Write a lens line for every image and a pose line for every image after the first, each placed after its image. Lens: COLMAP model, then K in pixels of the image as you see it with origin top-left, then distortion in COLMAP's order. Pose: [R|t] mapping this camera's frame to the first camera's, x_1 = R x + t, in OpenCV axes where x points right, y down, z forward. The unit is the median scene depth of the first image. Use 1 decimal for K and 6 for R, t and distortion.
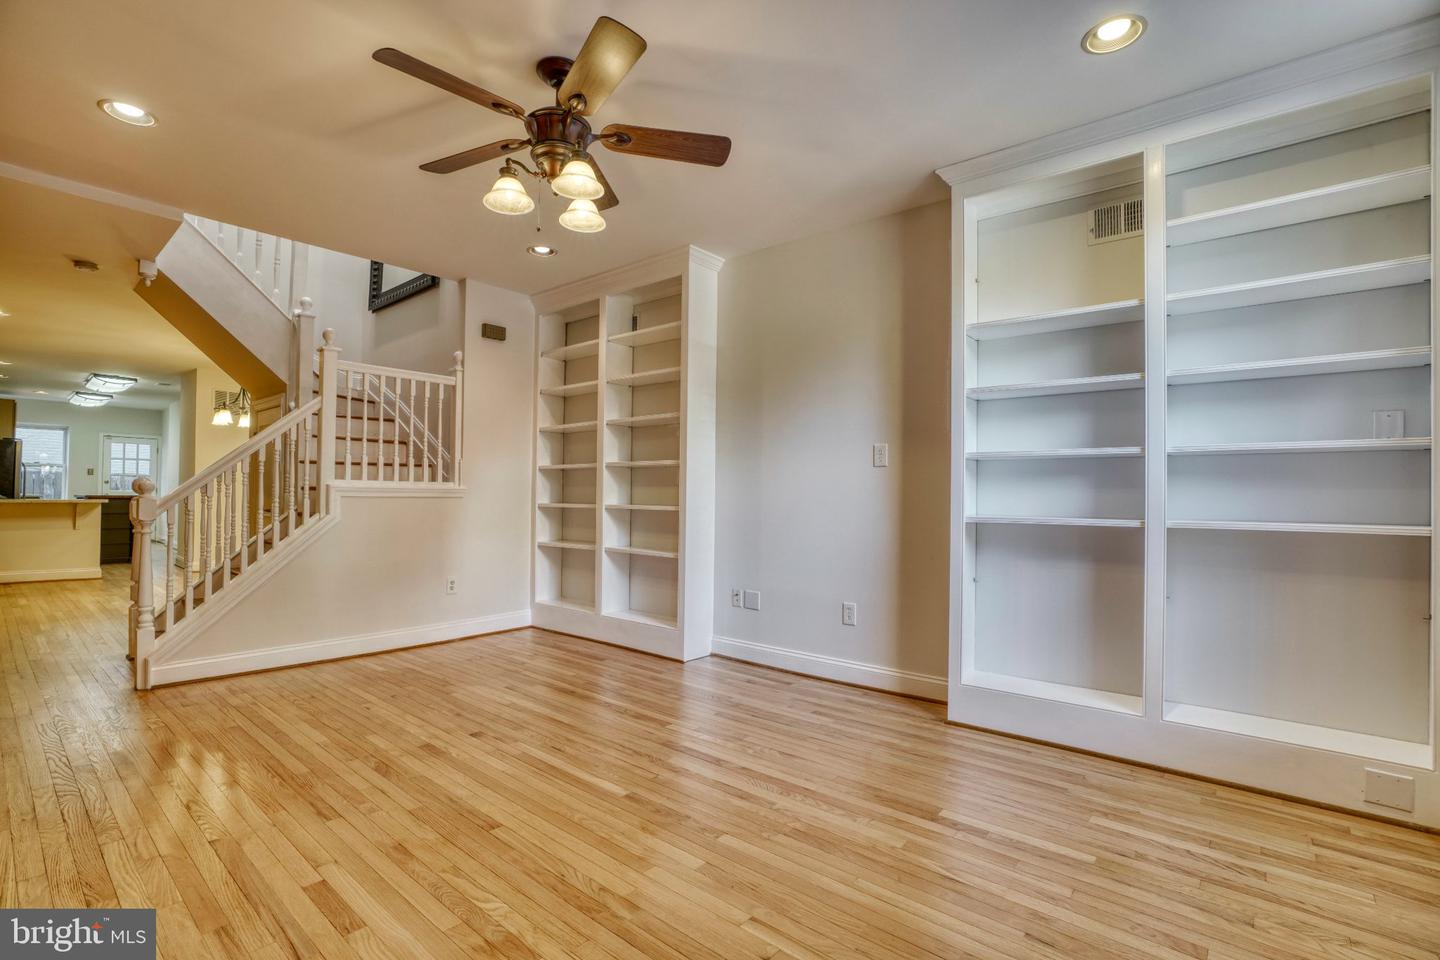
lens RADIAL K [[672.0, 0, 719.5], [0, 672.0, 476.3], [0, 0, 1]] dist [-0.002881, -0.000074]
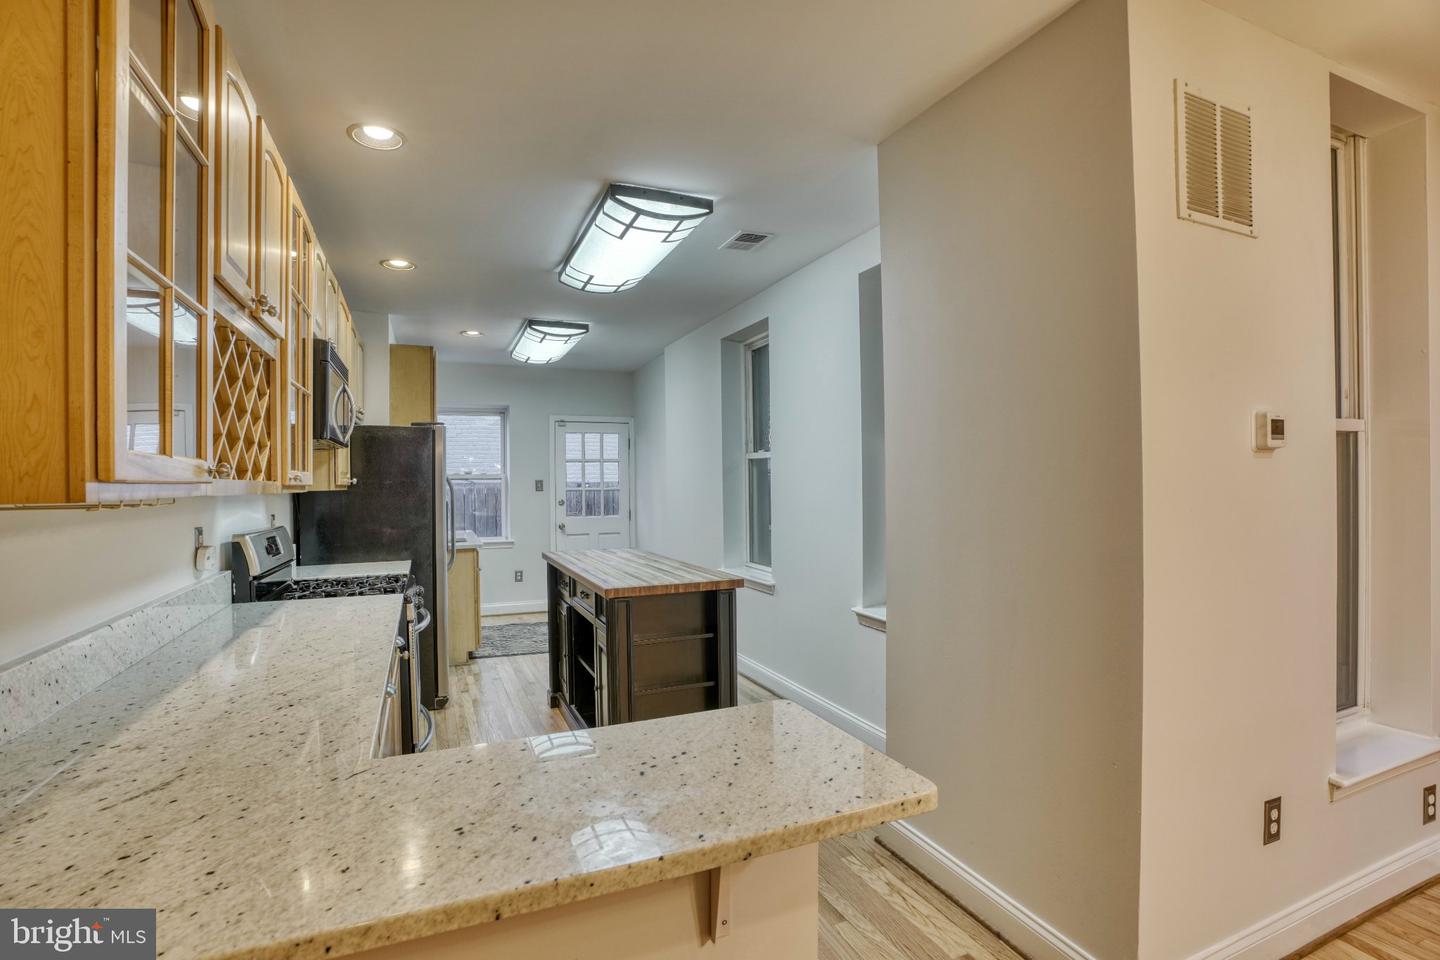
lens RADIAL K [[672.0, 0, 727.9], [0, 672.0, 479.8], [0, 0, 1]] dist [-0.002881, -0.000074]
pose [[0.915925, -0.026781, -0.400456, -0.566312], [0.039093, 0.998980, 0.022607, -0.018434], [0.399442, -0.036361, 0.916037, 0.545628]]
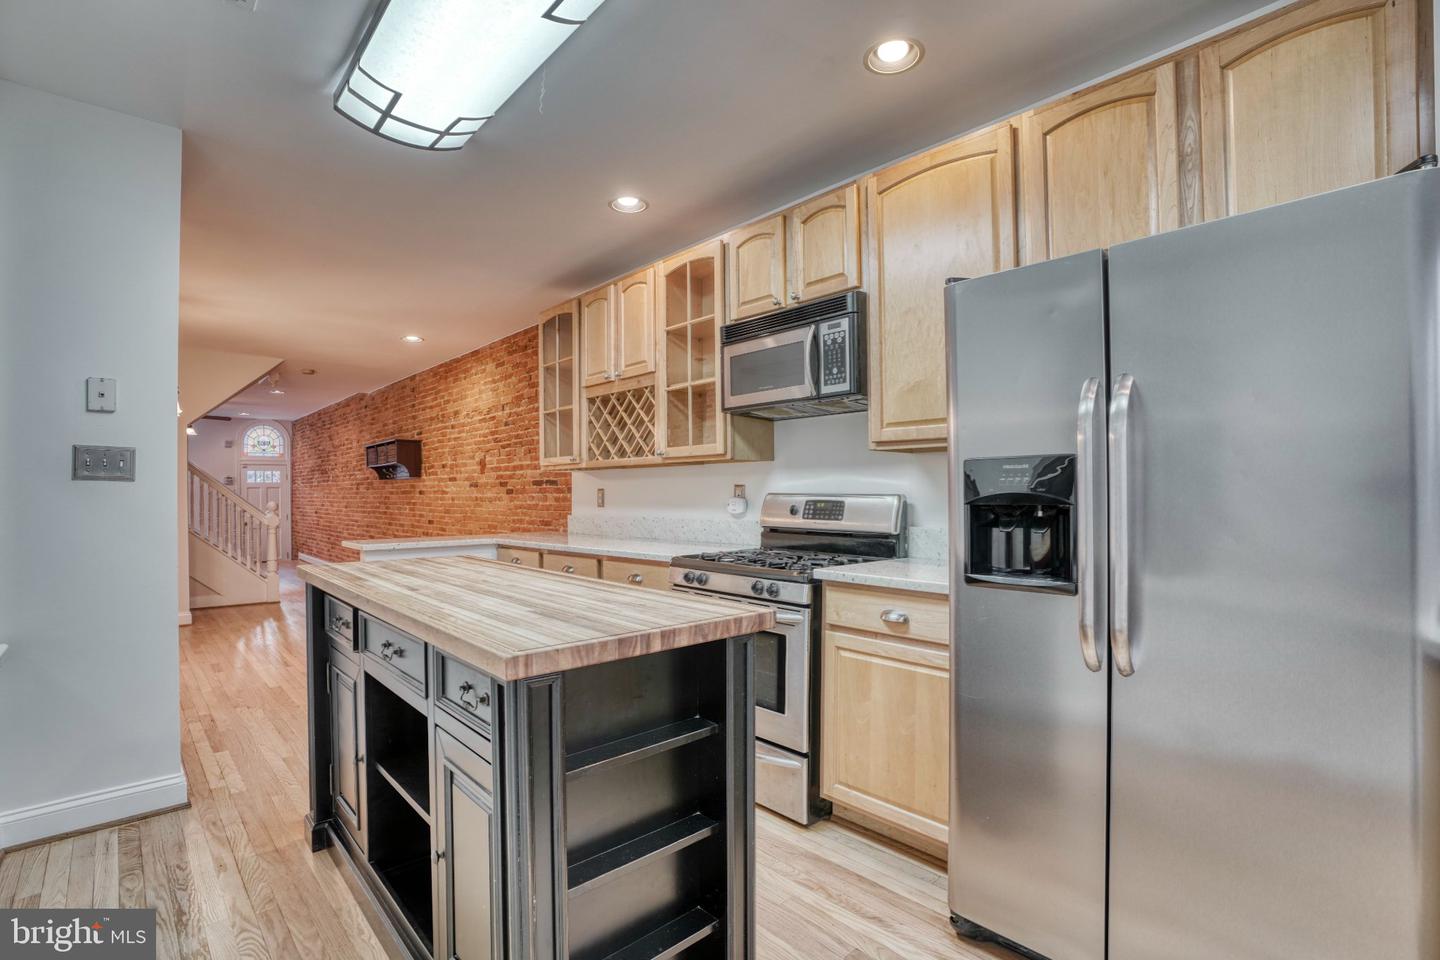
lens RADIAL K [[672.0, 0, 713.8], [0, 672.0, 488.1], [0, 0, 1]] dist [-0.002881, -0.000074]
pose [[0.994779, -0.013997, -0.101093, -0.640138], [0.017682, 0.999208, 0.035655, -0.007362], [0.100514, -0.037256, 0.994238, 0.628120]]
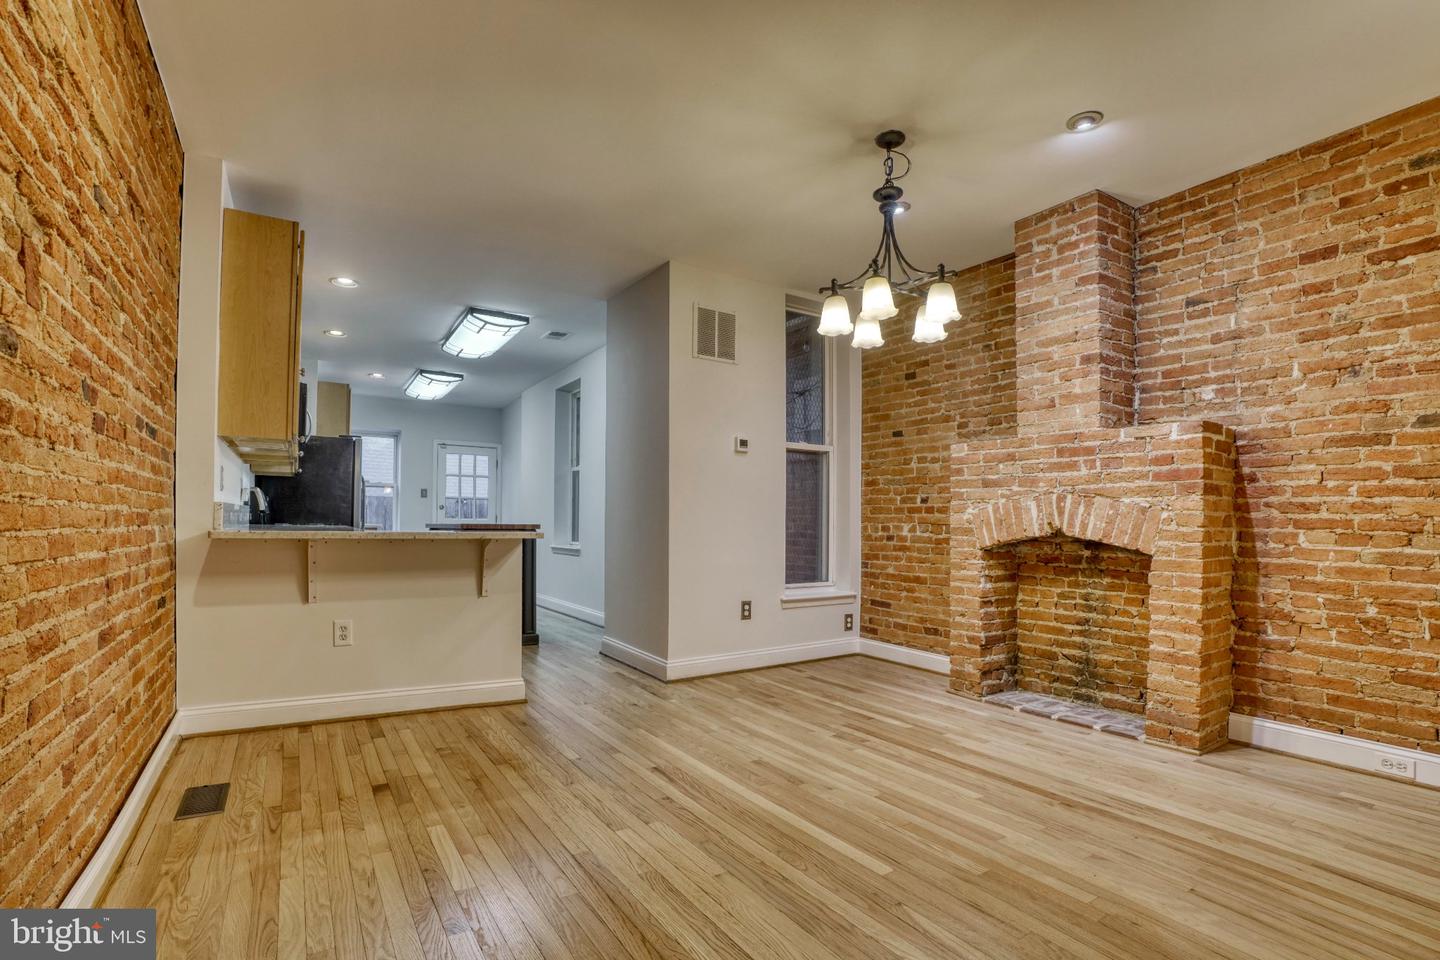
lens RADIAL K [[672.0, 0, 708.8], [0, 672.0, 513.5], [0, 0, 1]] dist [-0.002881, -0.000074]
pose [[0.960298, -0.008592, -0.278843, -0.434124], [0.011763, 0.999884, 0.009701, 0.011720], [0.278727, -0.012596, 0.960288, 0.380757]]
